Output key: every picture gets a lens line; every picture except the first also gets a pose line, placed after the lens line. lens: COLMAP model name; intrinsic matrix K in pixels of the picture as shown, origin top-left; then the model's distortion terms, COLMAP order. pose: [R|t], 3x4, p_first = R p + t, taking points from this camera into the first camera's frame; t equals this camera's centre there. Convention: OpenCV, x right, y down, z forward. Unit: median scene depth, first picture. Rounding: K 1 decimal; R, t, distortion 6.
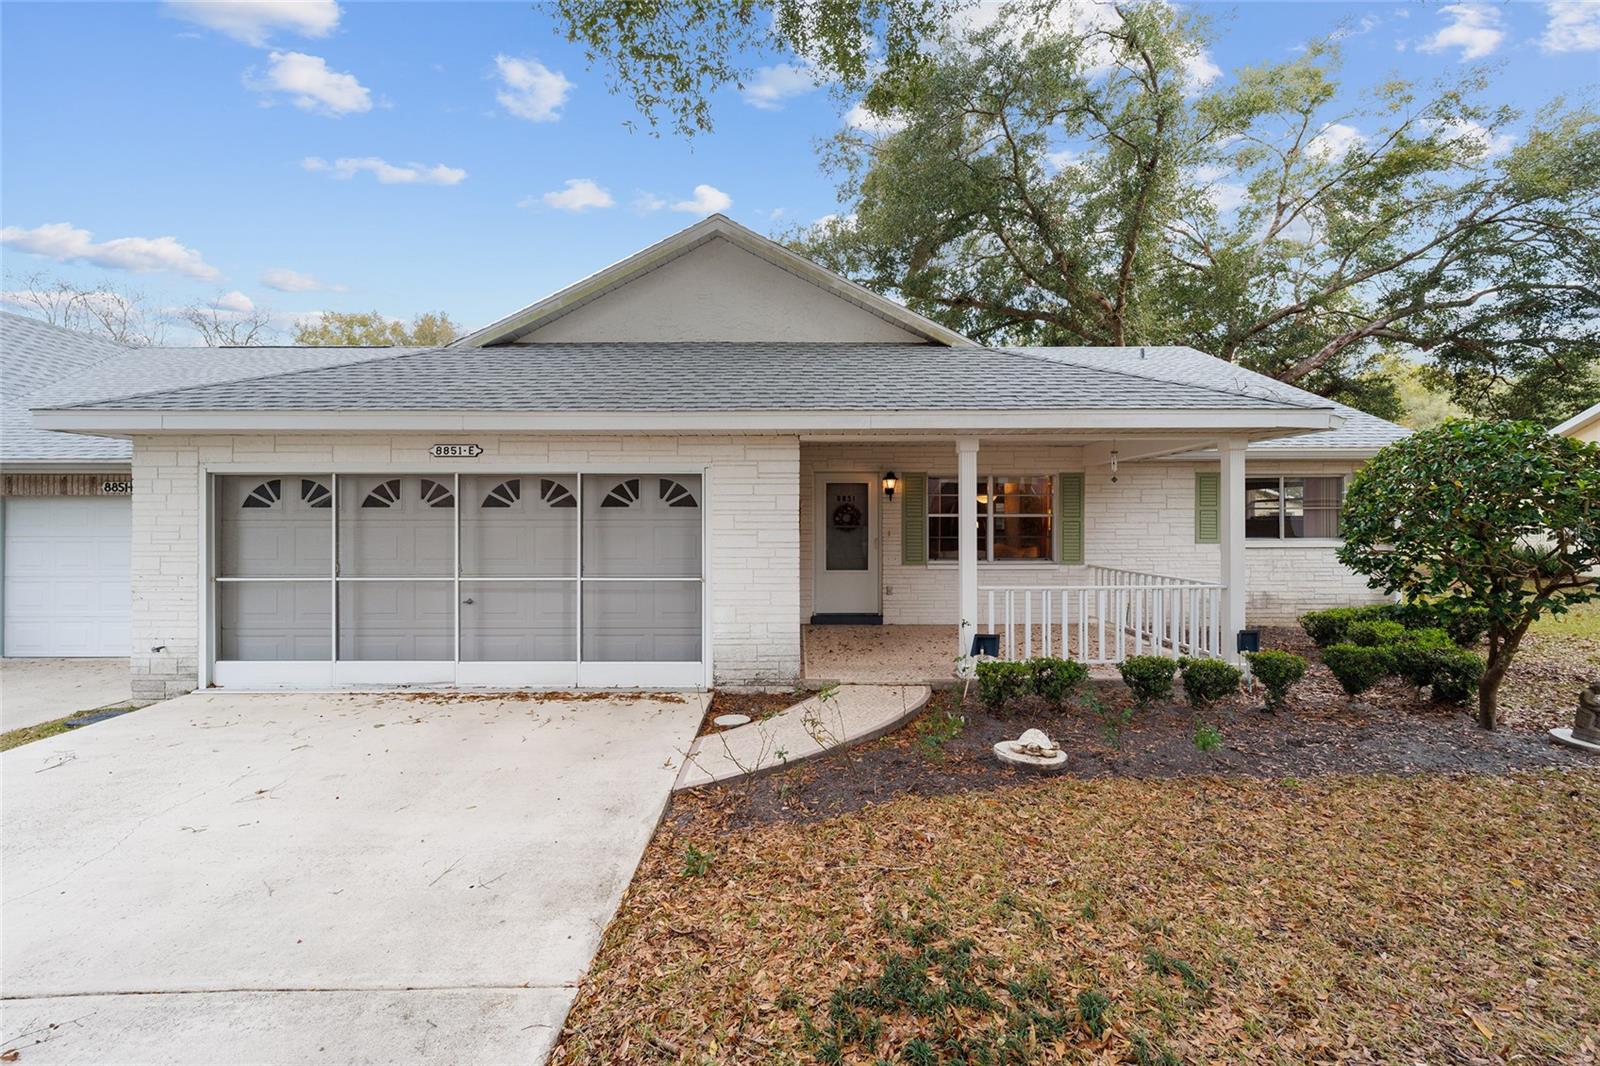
lens RADIAL K [[634.7, 0, 796.3], [0, 634.7, 523.2], [0, 0, 1]] dist [-0.000078, 0.000553]
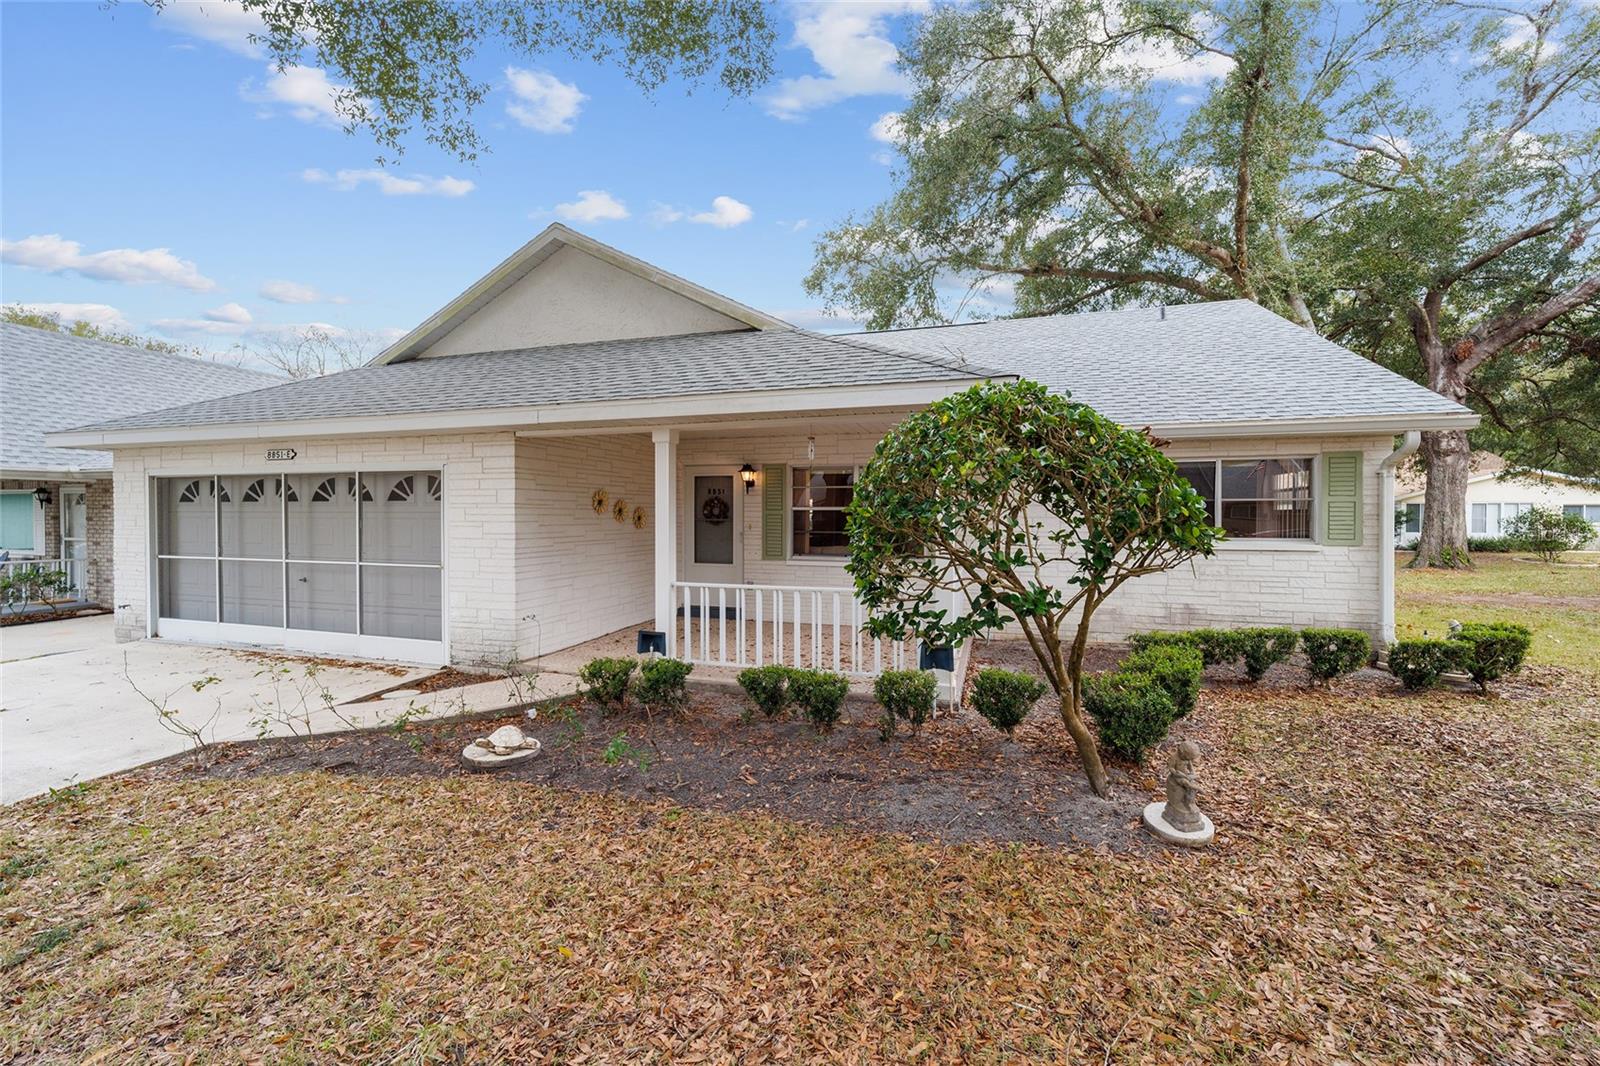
lens RADIAL K [[634.7, 0, 796.5], [0, 634.7, 524.4], [0, 0, 1]] dist [-0.000078, 0.000553]
pose [[0.952792, 0.008069, -0.303517, 0.755867], [-0.004172, 0.999900, 0.013483, -0.001867], [0.303596, -0.011580, 0.952731, 0.139173]]
